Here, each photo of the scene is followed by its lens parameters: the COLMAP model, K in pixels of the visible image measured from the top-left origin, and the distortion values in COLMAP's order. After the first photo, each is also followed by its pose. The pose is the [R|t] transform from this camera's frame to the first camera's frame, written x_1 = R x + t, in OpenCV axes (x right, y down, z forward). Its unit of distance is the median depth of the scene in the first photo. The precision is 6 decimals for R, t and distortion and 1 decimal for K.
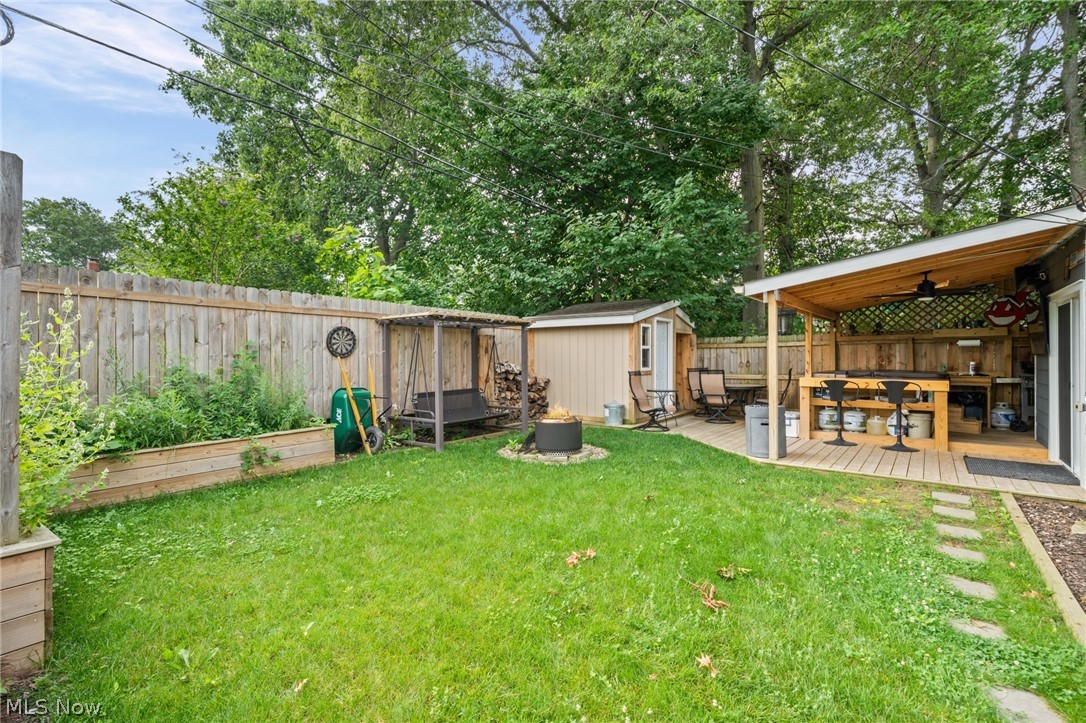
lens RADIAL K [[479.0, 0, 543.0], [0, 479.0, 361.5], [0, 0, 1]] dist [0.000372, 0.000030]
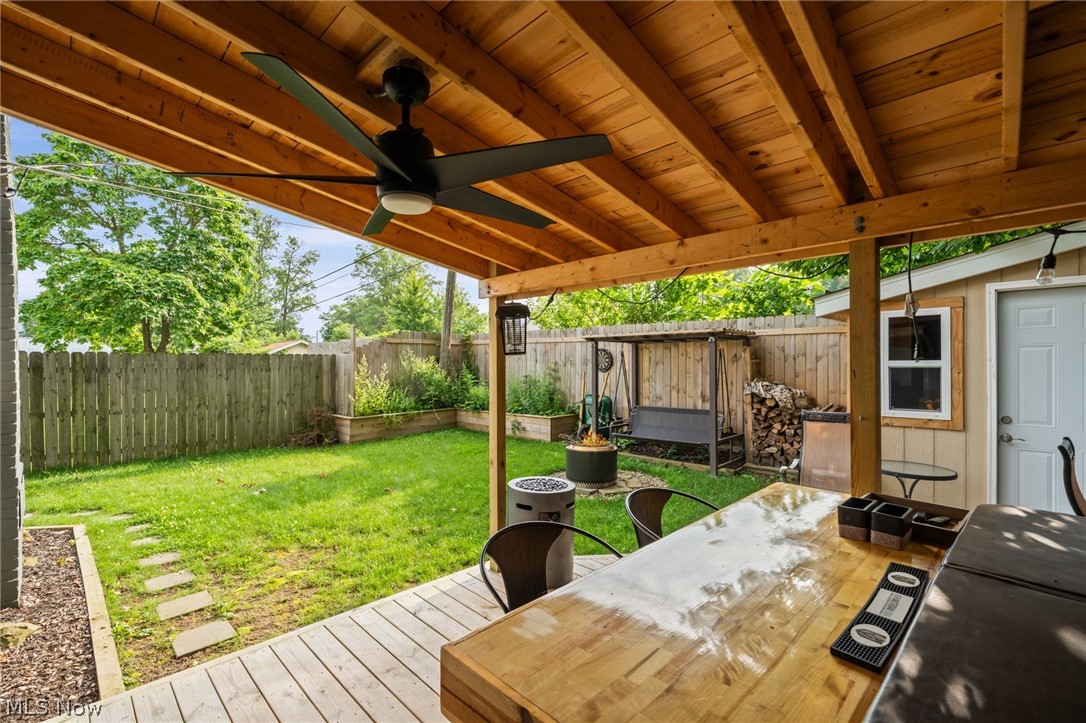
lens RADIAL K [[479.0, 0, 543.0], [0, 479.0, 361.5], [0, 0, 1]] dist [0.000372, 0.000030]
pose [[-0.109556, 0.011176, -0.993918, 0.910899], [0.002201, 0.999937, 0.011001, -0.051958], [0.993978, -0.000982, -0.109574, 0.969469]]
